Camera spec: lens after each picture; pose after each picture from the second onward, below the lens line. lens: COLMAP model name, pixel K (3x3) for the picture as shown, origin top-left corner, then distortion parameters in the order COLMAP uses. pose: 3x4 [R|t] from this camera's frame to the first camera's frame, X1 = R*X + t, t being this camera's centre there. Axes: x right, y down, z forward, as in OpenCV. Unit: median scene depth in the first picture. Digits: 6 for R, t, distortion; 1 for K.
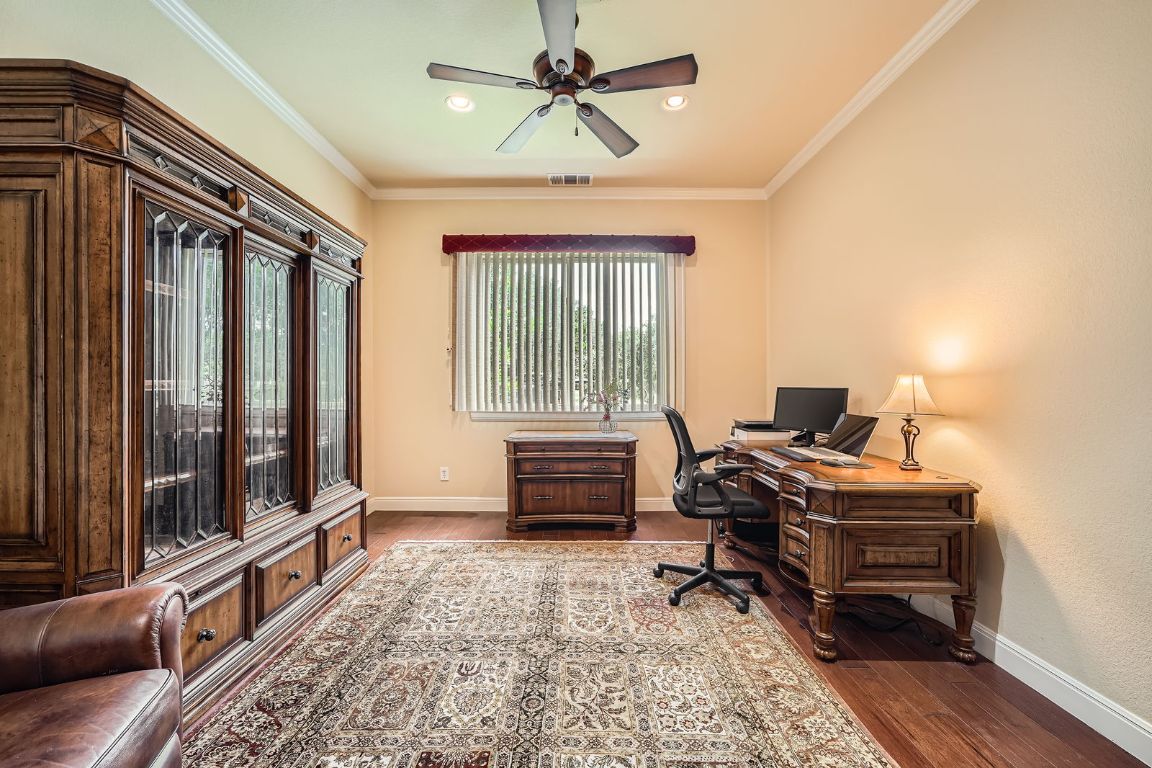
lens RADIAL K [[458.4, 0, 575.8], [0, 458.4, 389.4], [0, 0, 1]] dist [-0.000249, 0.000016]
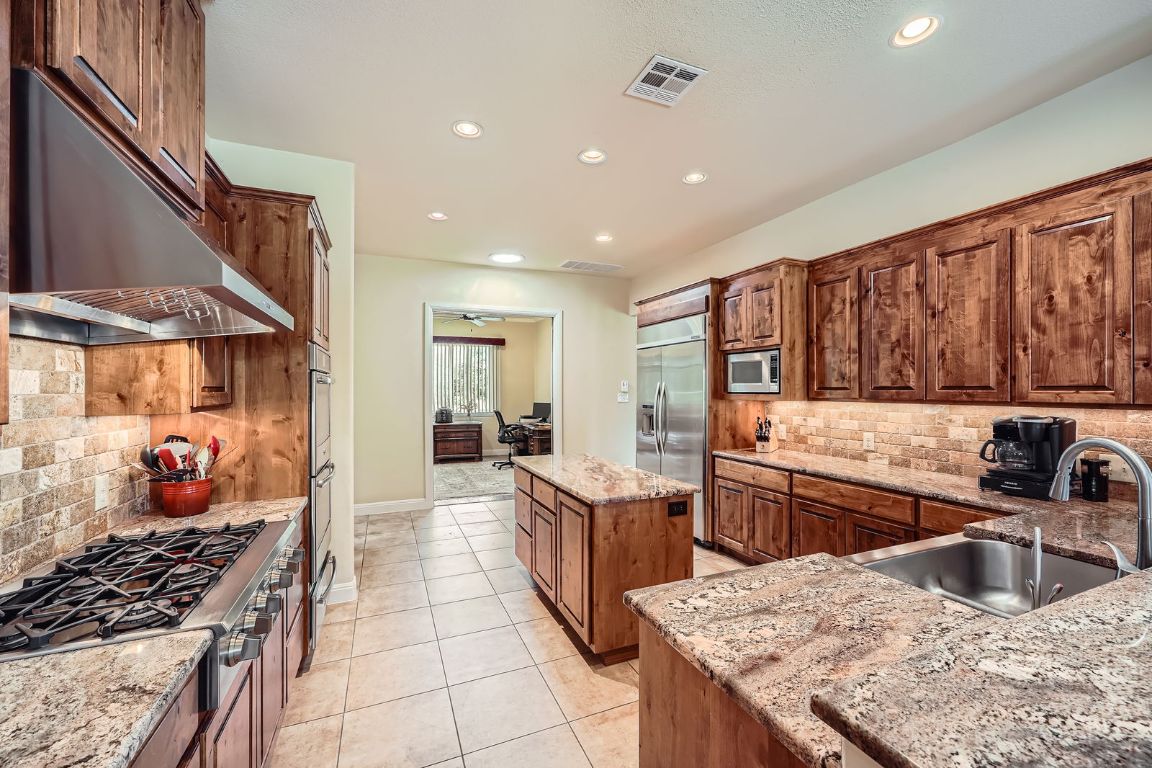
lens RADIAL K [[458.4, 0, 575.8], [0, 458.4, 389.4], [0, 0, 1]] dist [-0.000249, 0.000016]
pose [[0.924449, -0.005820, 0.381262, -0.362878], [0.009545, 0.999923, -0.007880, -0.055371], [-0.381187, 0.010924, 0.924433, -1.569893]]
